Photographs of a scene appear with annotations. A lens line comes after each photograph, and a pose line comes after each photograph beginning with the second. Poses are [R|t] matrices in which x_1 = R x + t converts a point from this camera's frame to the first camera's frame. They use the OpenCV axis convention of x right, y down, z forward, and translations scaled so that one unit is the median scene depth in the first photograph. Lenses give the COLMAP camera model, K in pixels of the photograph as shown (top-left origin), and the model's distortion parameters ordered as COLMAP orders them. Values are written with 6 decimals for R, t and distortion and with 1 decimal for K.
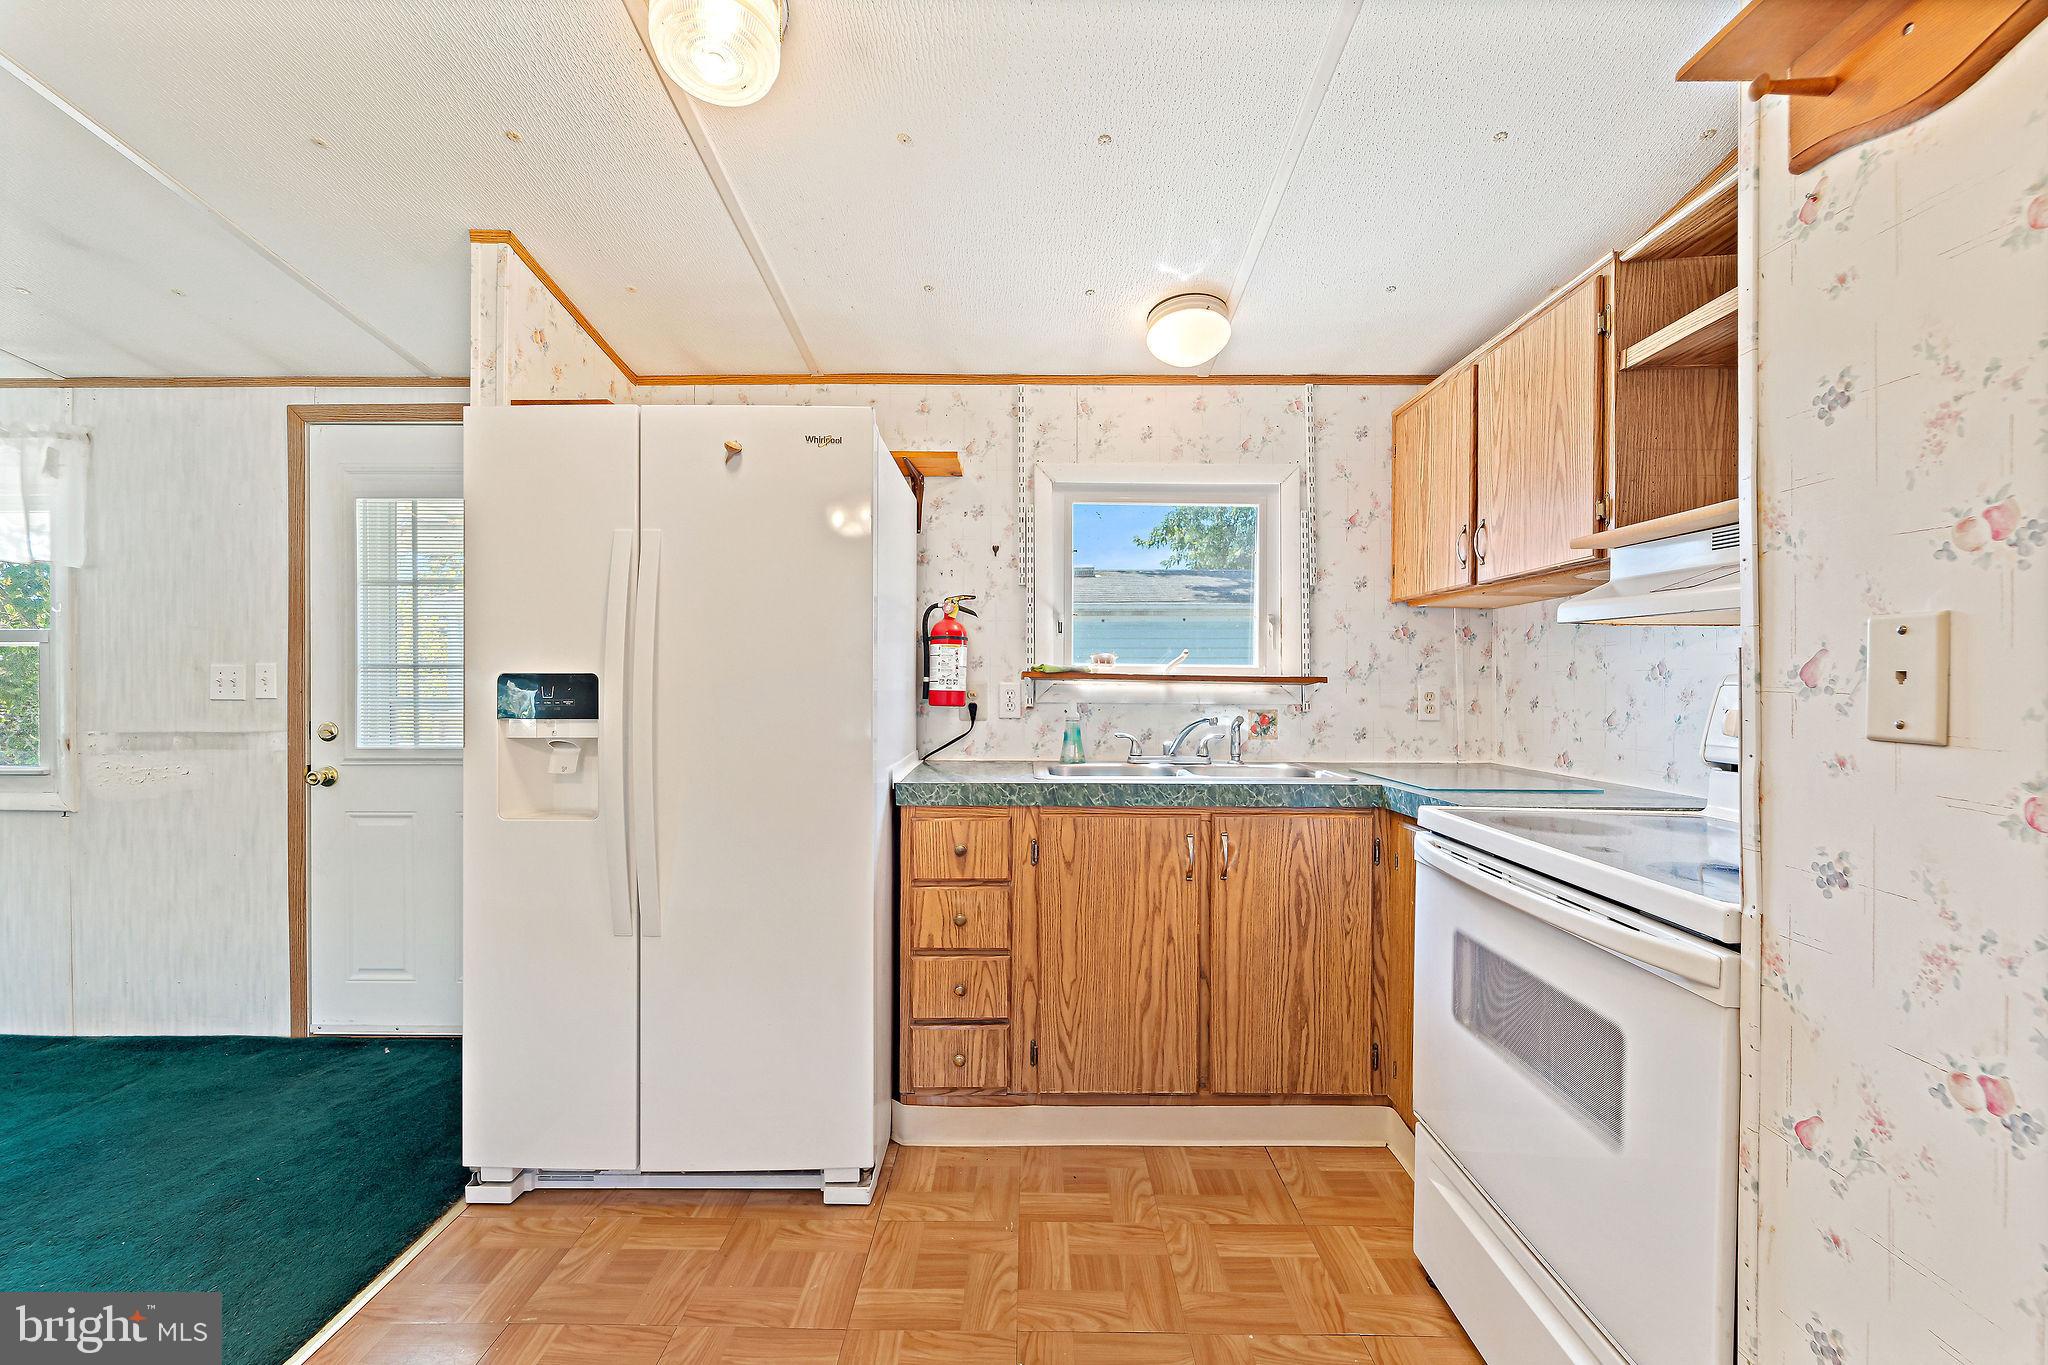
lens RADIAL K [[842.7, 0, 1024.0], [0, 842.7, 682.5], [0, 0, 1]] dist [0.001577, -0.000421]
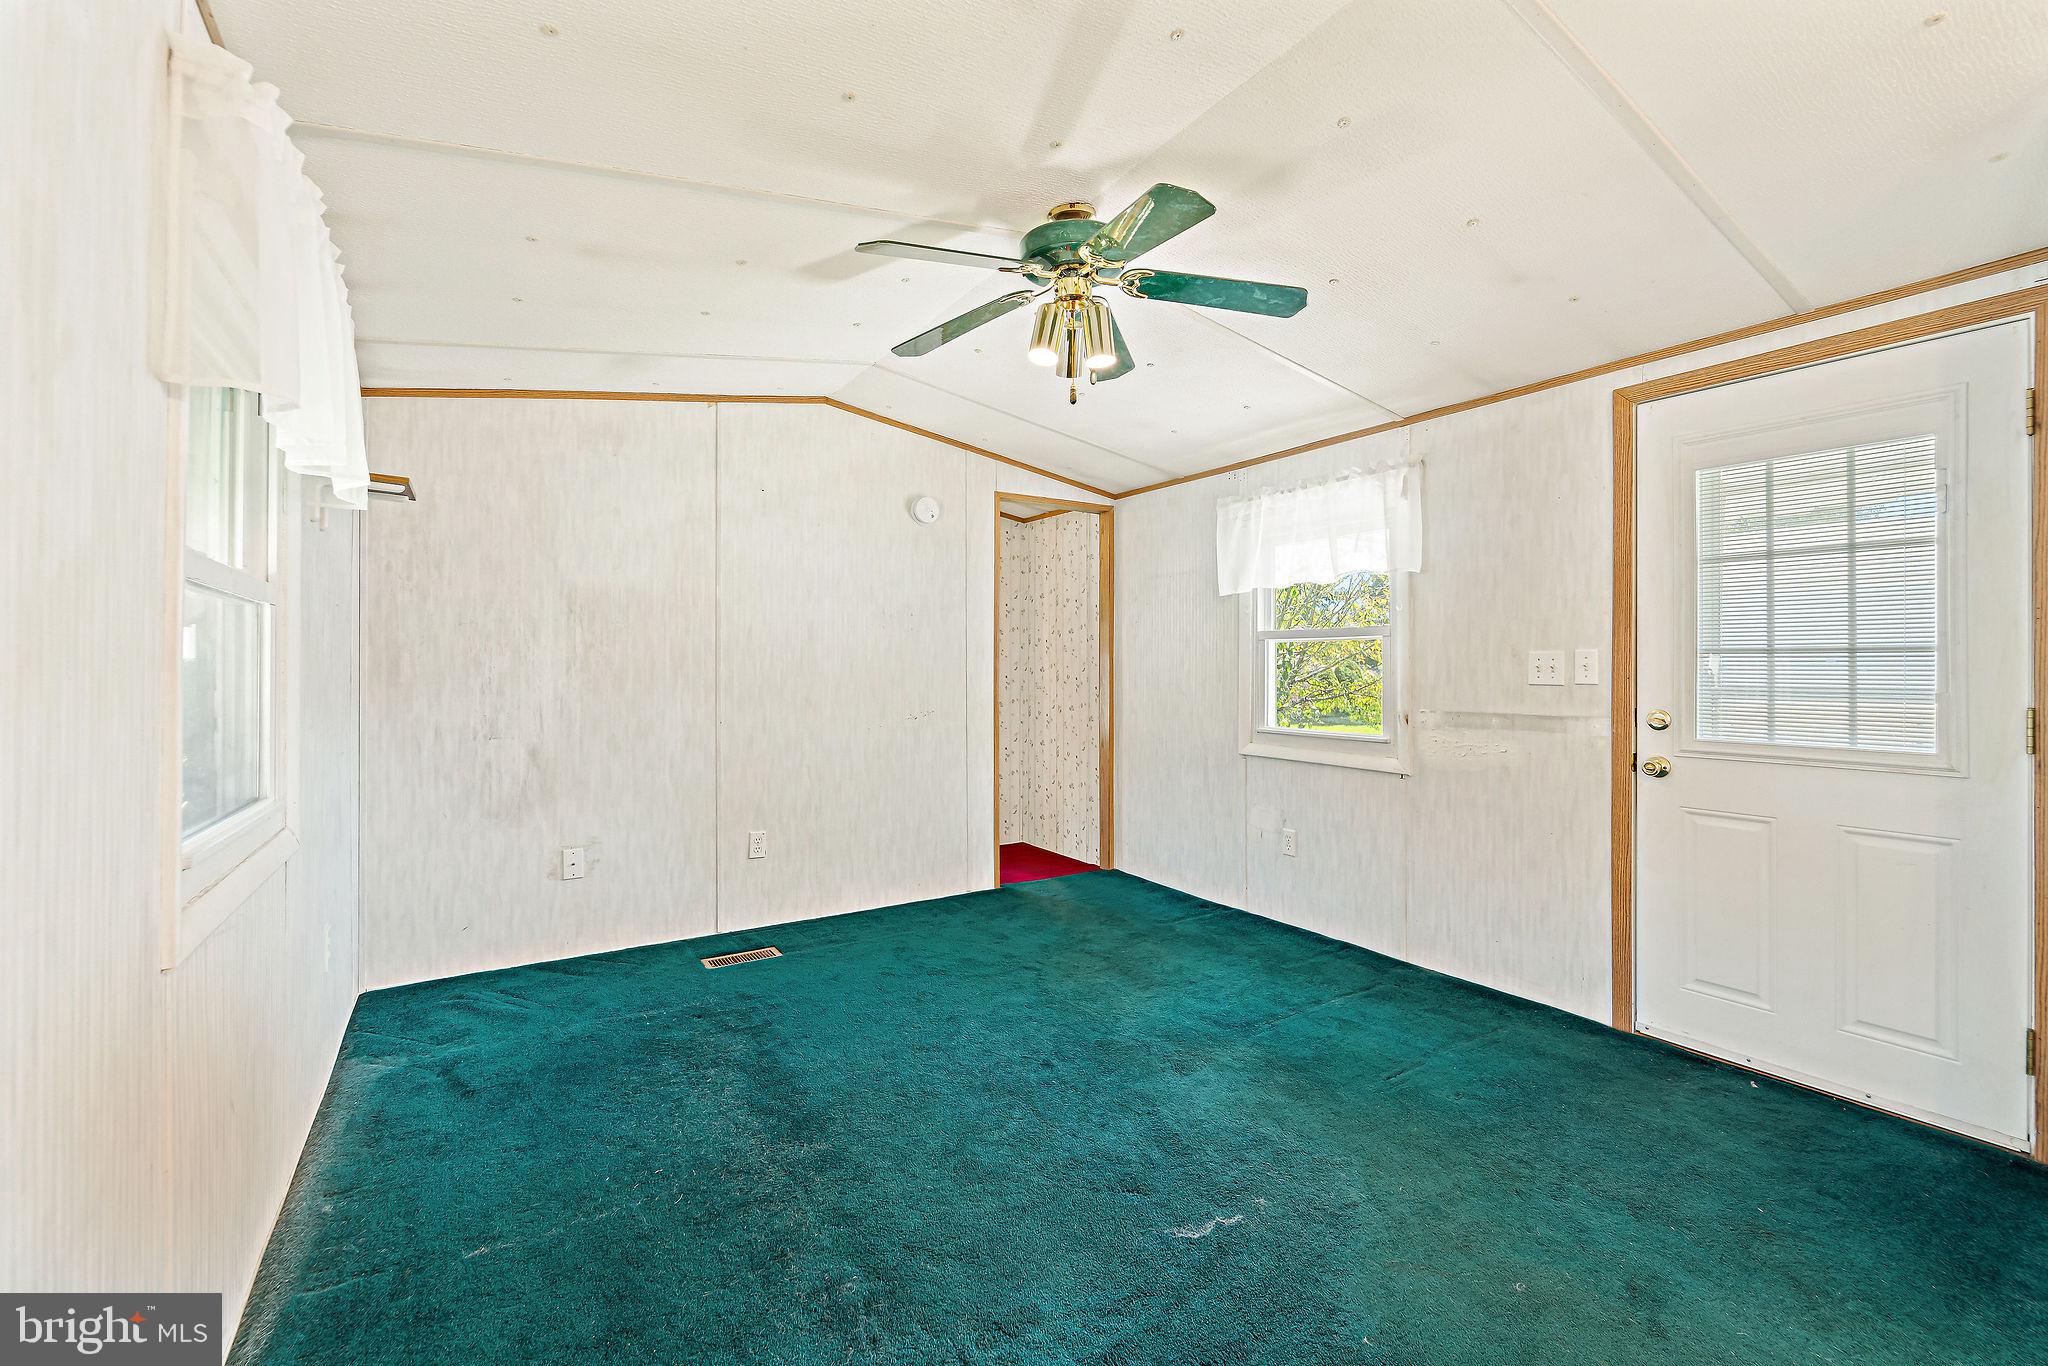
lens RADIAL K [[847.9, 0, 1025.9], [0, 847.9, 663.3], [0, 0, 1]] dist [-0.000836, -0.000286]
pose [[0.553097, -0.002371, -0.833114, -0.518923], [-0.005736, 0.999961, -0.006654, 0.005059], [0.833097, 0.008459, 0.553062, -0.157553]]
